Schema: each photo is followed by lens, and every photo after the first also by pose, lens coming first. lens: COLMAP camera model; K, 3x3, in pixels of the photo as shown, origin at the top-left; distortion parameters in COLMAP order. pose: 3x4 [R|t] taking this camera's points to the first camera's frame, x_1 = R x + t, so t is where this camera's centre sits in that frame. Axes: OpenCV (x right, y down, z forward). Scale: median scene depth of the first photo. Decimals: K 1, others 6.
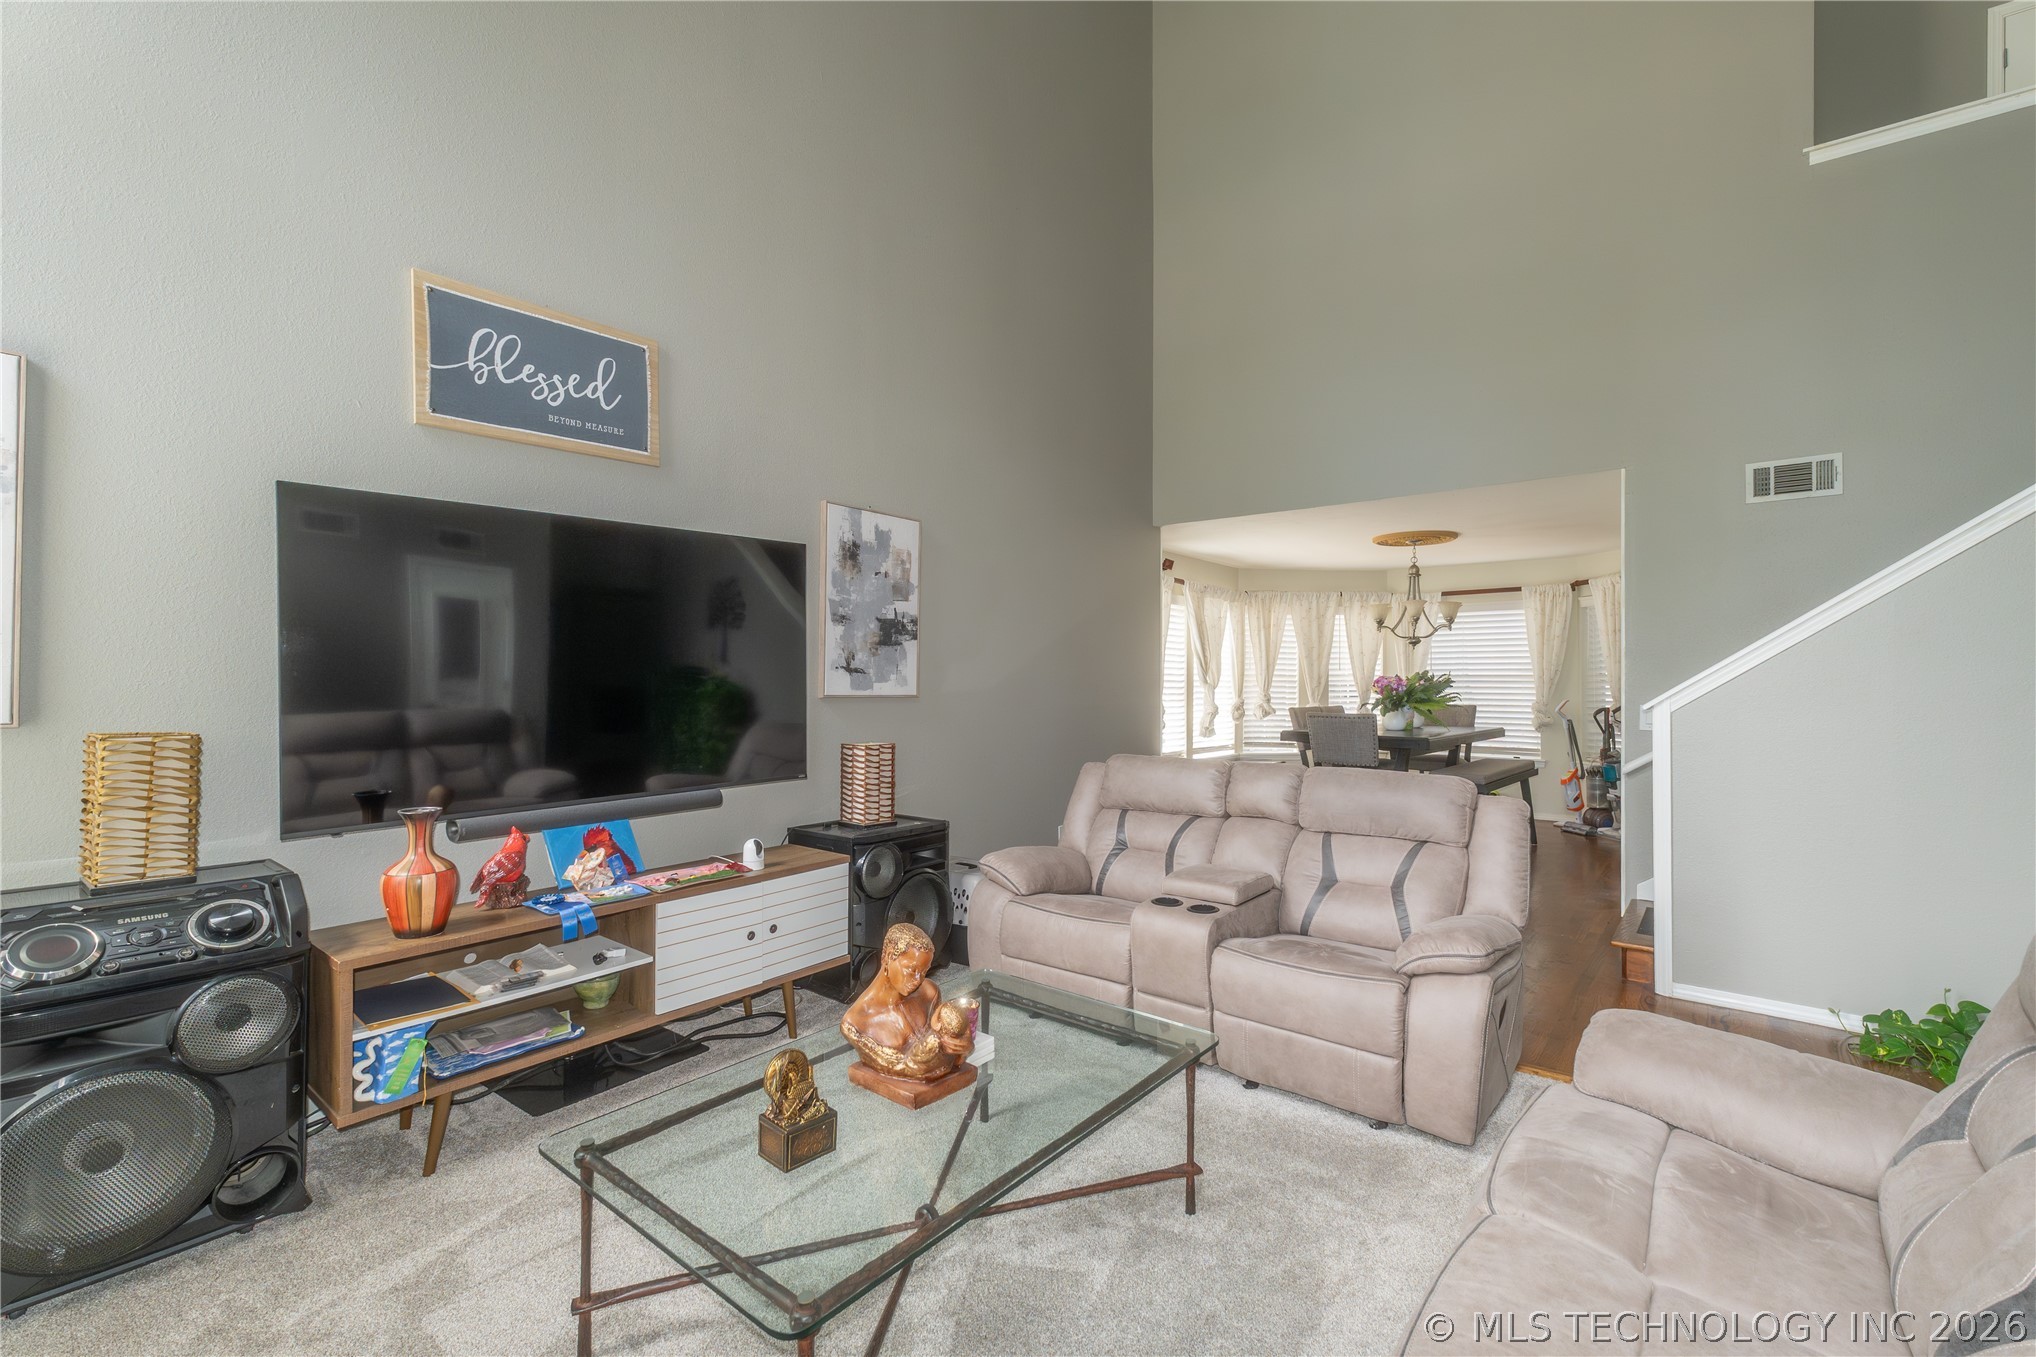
lens RADIAL K [[875.6, 0, 1019.1], [0, 875.6, 673.7], [0, 0, 1]] dist [-0.000408, -0.000369]
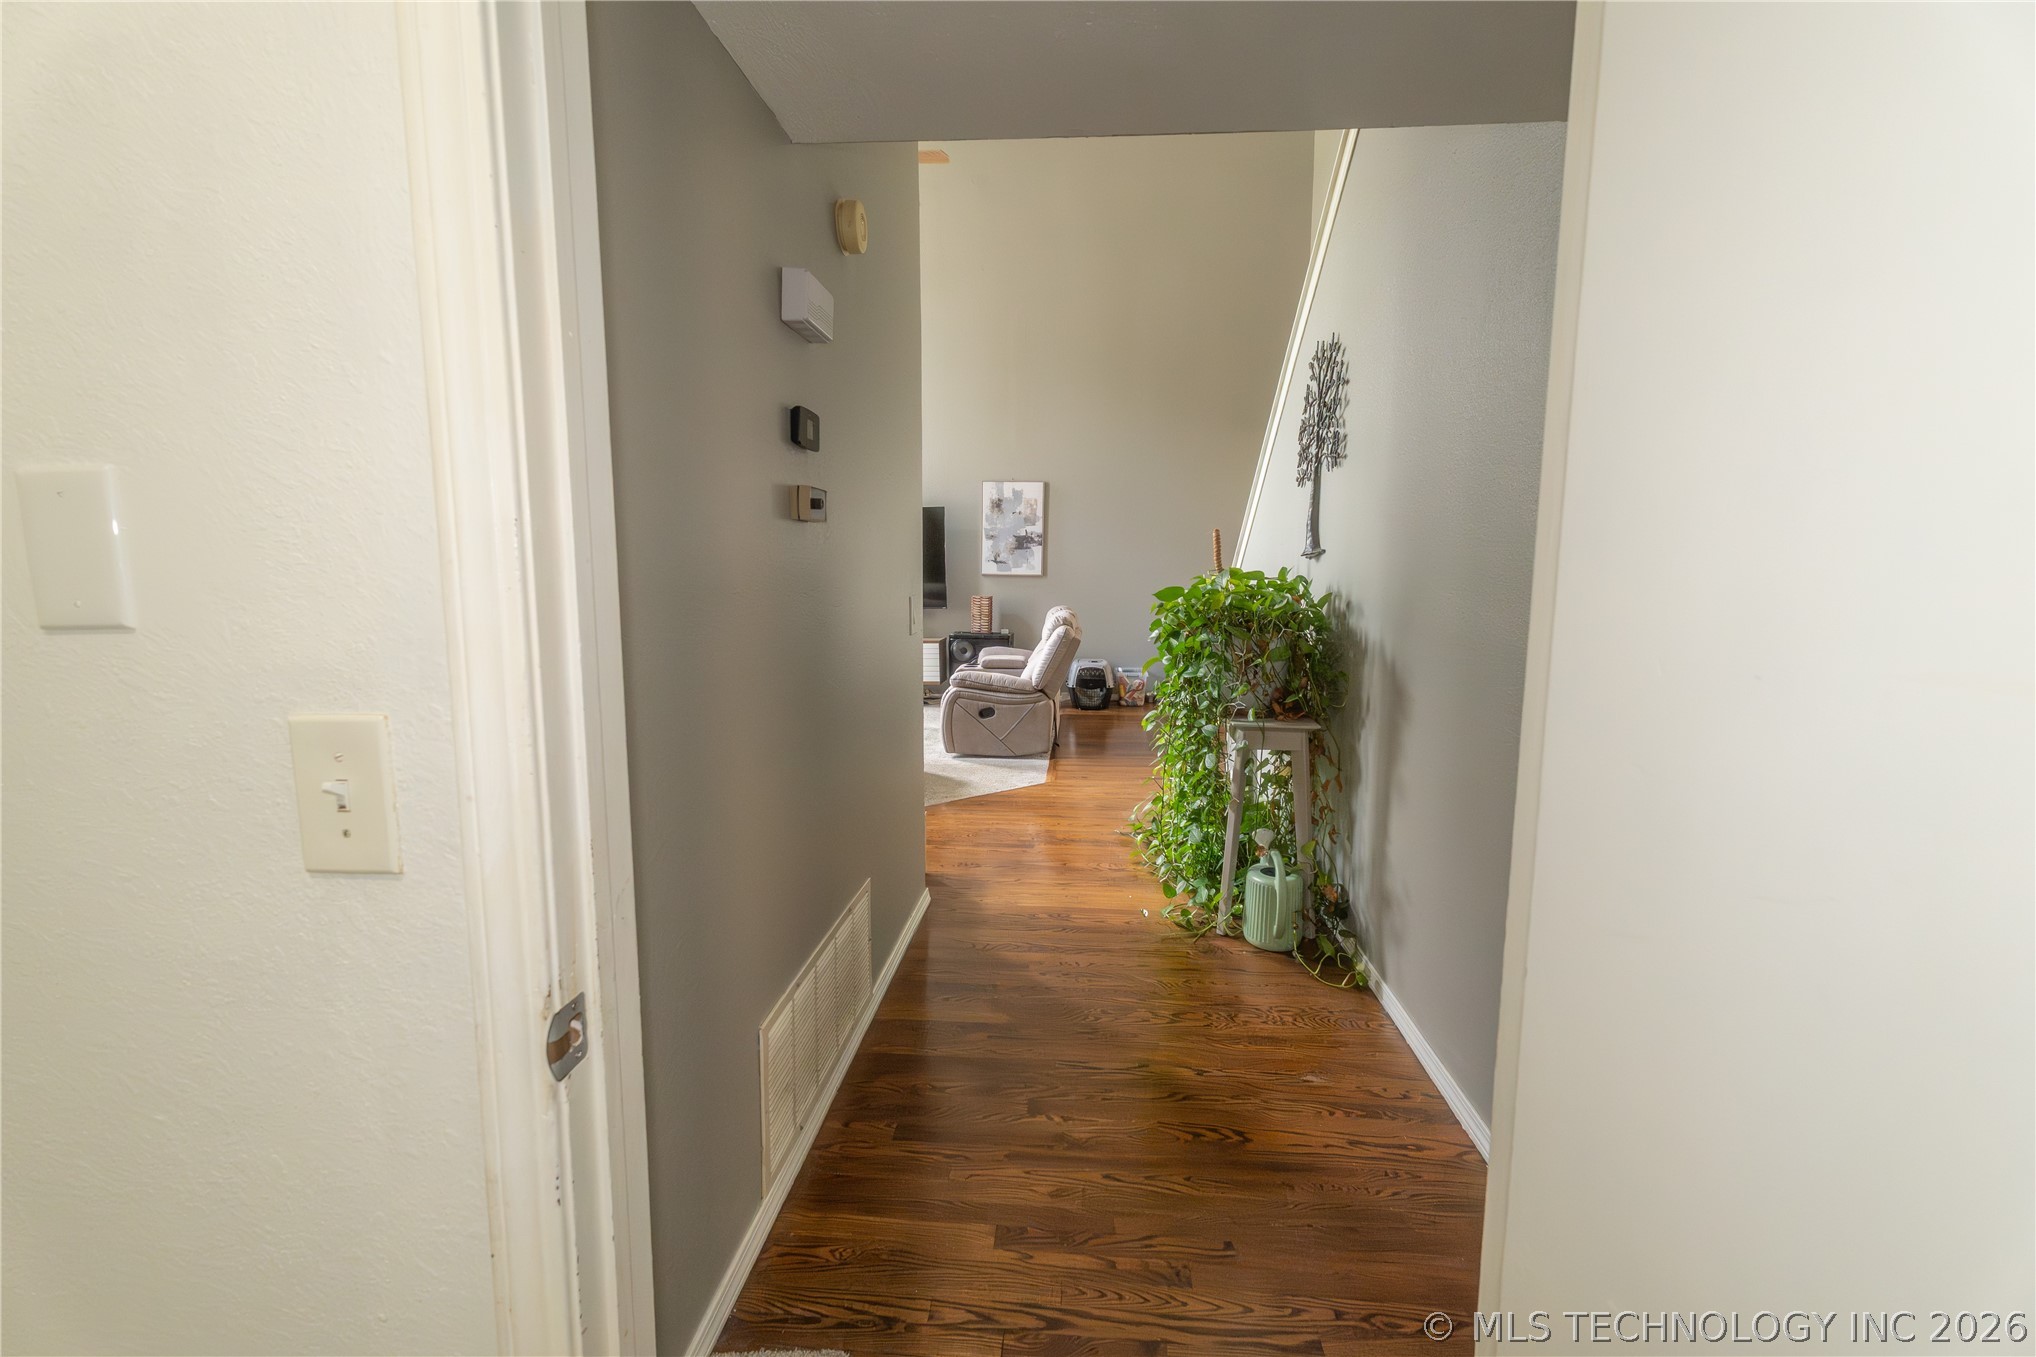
lens RADIAL K [[875.6, 0, 1017.7], [0, 875.6, 682.8], [0, 0, 1]] dist [-0.000408, -0.000369]
pose [[0.556506, 0.115718, -0.822746, 1.582520], [0.004631, 0.989806, 0.142347, -0.015456], [0.830831, -0.083027, 0.550297, -0.131758]]
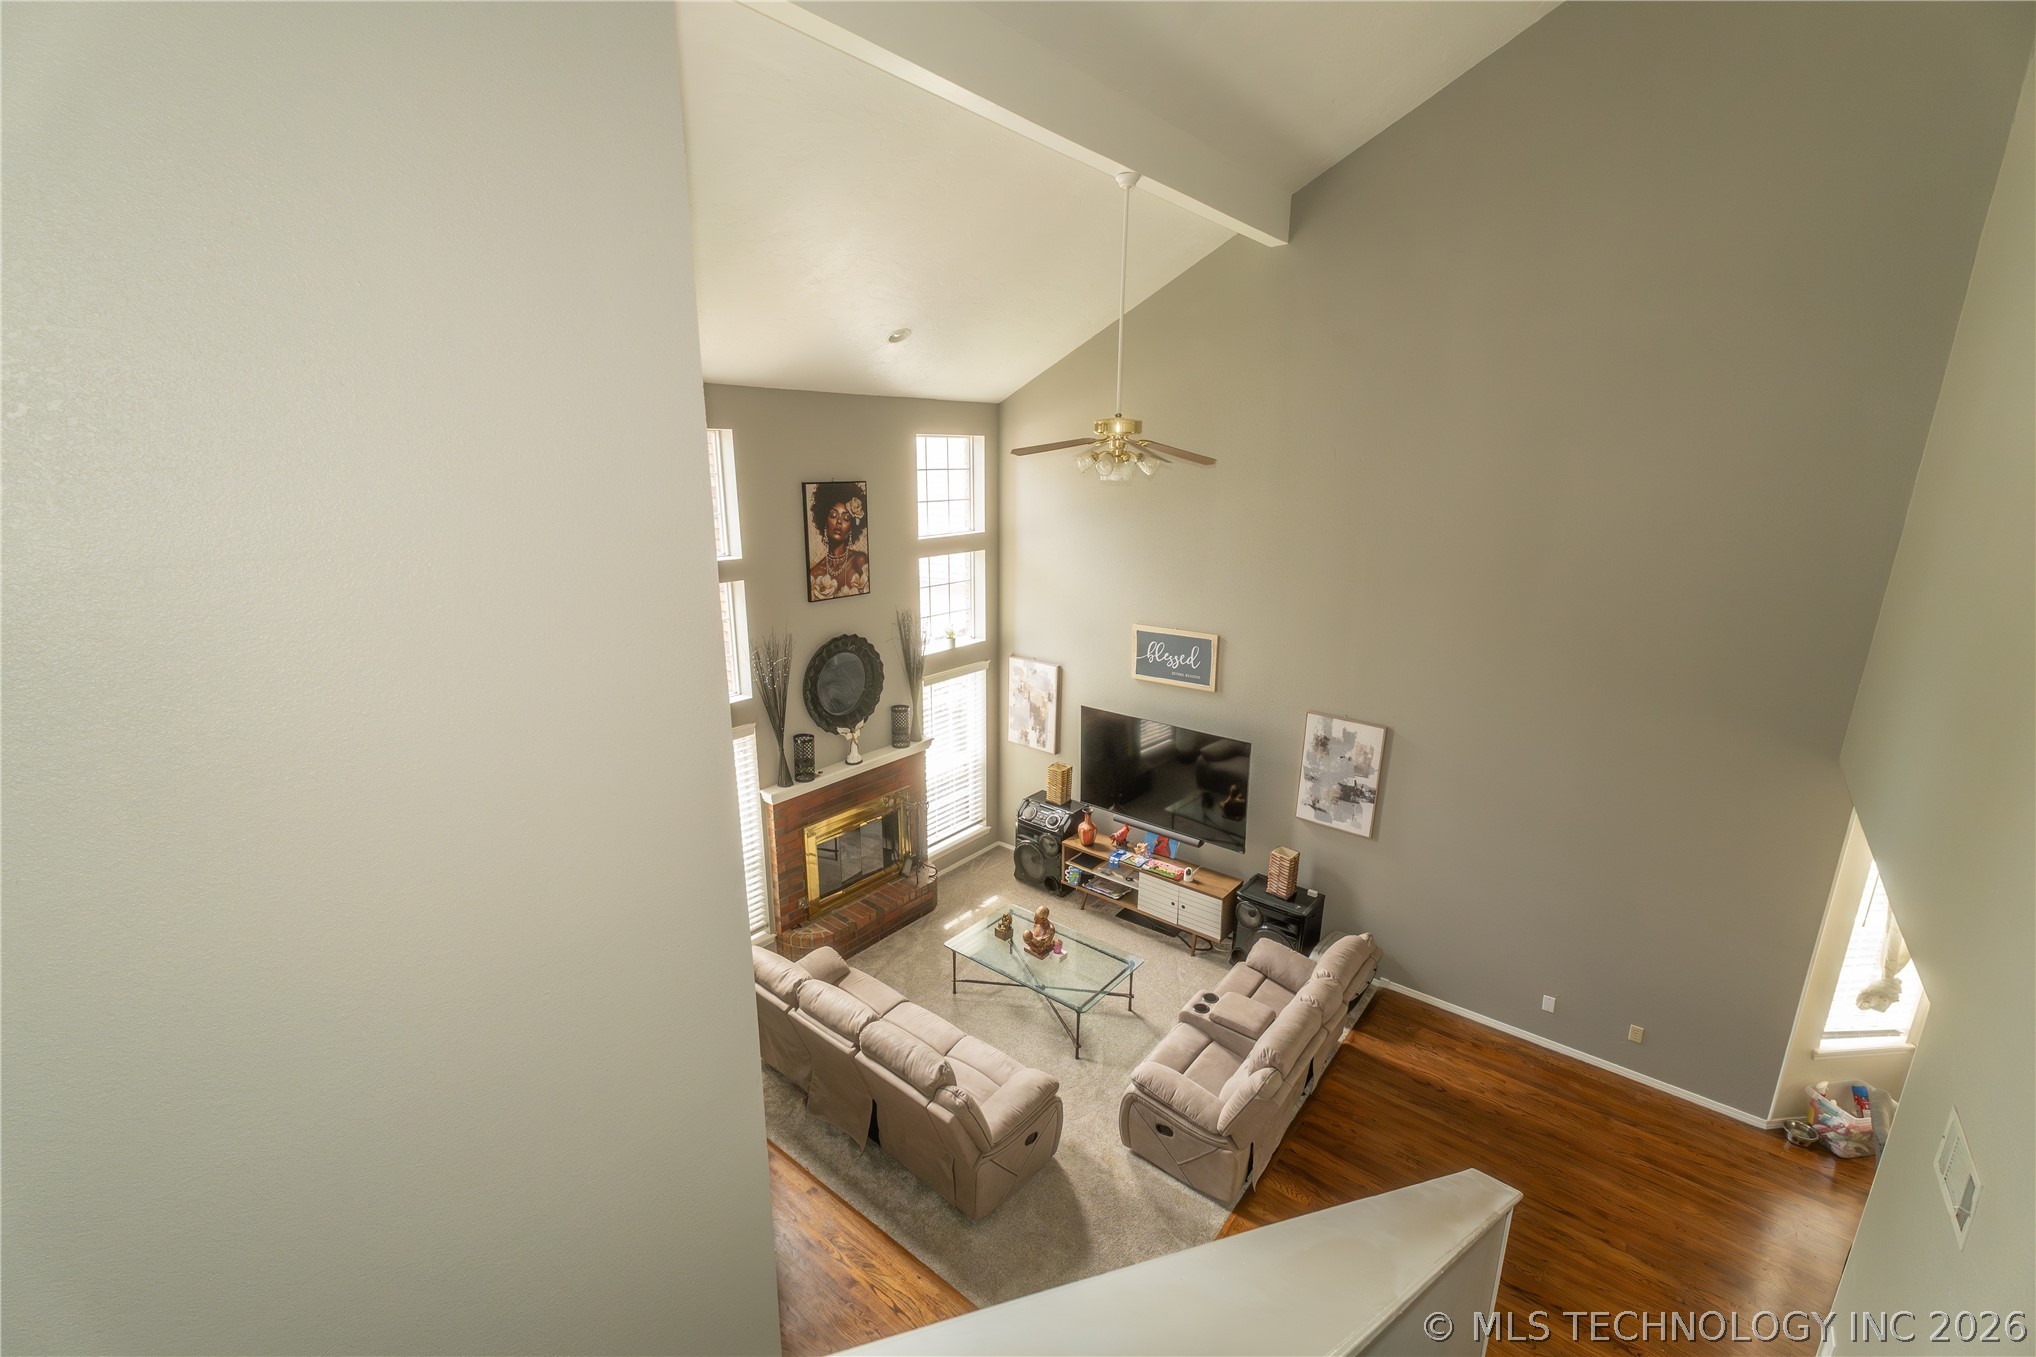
lens RADIAL K [[875.6, 0, 1021.3], [0, 875.6, 678.5], [0, 0, 1]] dist [-0.000408, -0.000369]
pose [[0.010270, 0.260768, -0.965347, 1.372746], [-0.002552, 0.965401, 0.260756, -0.686816], [0.999944, -0.000214, 0.010580, 0.410758]]
